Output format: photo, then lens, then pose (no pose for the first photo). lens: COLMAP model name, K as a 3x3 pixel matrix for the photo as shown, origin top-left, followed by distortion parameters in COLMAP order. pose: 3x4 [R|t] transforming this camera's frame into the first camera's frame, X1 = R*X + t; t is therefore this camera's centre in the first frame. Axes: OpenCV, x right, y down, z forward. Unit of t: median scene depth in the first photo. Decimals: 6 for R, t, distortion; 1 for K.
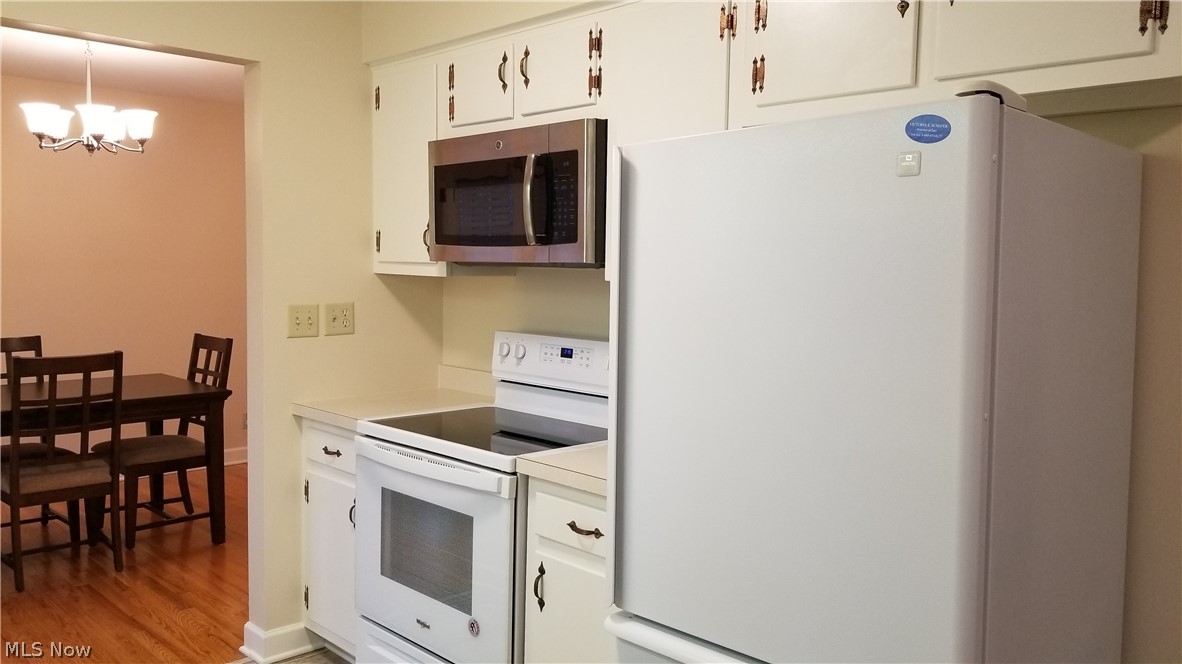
lens RADIAL K [[930.2, 0, 586.7], [0, 930.2, 323.5], [0, 0, 1]] dist [0.060517, -0.096731]
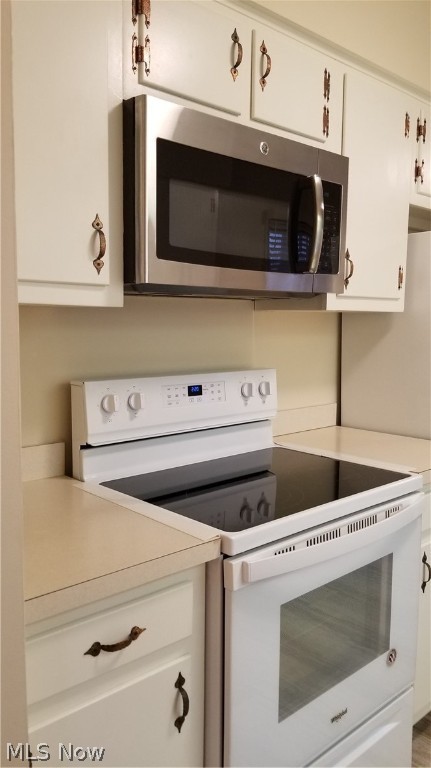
lens RADIAL K [[604.4, 0, 215.4], [0, 604.4, 382.3], [0, 0, 1]] dist [0.060517, -0.096731]
pose [[0.031912, -0.119950, 0.992267, -0.589440], [0.053262, 0.991566, 0.118152, -0.044188], [-0.998071, 0.049079, 0.038032, 0.915225]]
